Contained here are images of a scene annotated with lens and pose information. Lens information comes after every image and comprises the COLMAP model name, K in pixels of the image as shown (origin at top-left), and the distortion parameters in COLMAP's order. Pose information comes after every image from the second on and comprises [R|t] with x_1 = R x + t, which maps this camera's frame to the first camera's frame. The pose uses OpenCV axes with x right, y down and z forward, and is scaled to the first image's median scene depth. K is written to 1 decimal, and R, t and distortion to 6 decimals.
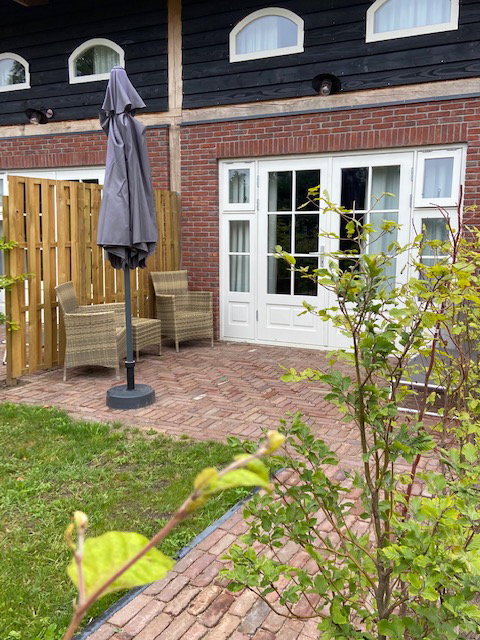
lens RADIAL K [[622.1, 0, 240.0], [0, 622.1, 320.0], [0, 0, 1]] dist [0.126904, -0.139417]
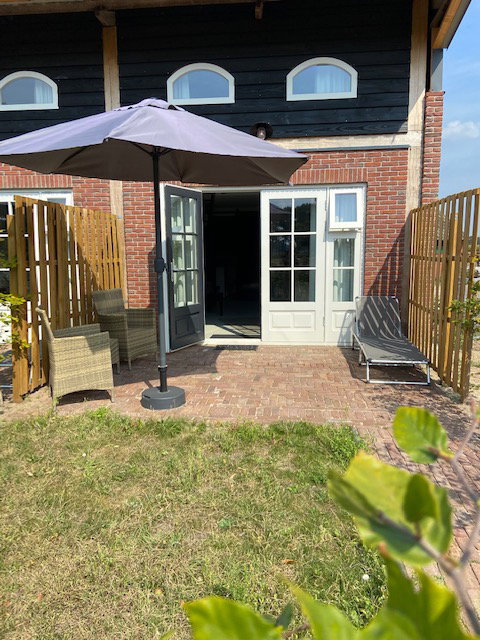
lens RADIAL K [[476.6, 0, 240.0], [0, 476.6, 320.0], [0, 0, 1]] dist [0.045946, -0.000126]
pose [[0.924353, -0.068105, 0.375411, -0.293327], [0.066628, 0.997634, 0.016929, -0.022691], [-0.375676, 0.009364, 0.926704, 0.154167]]
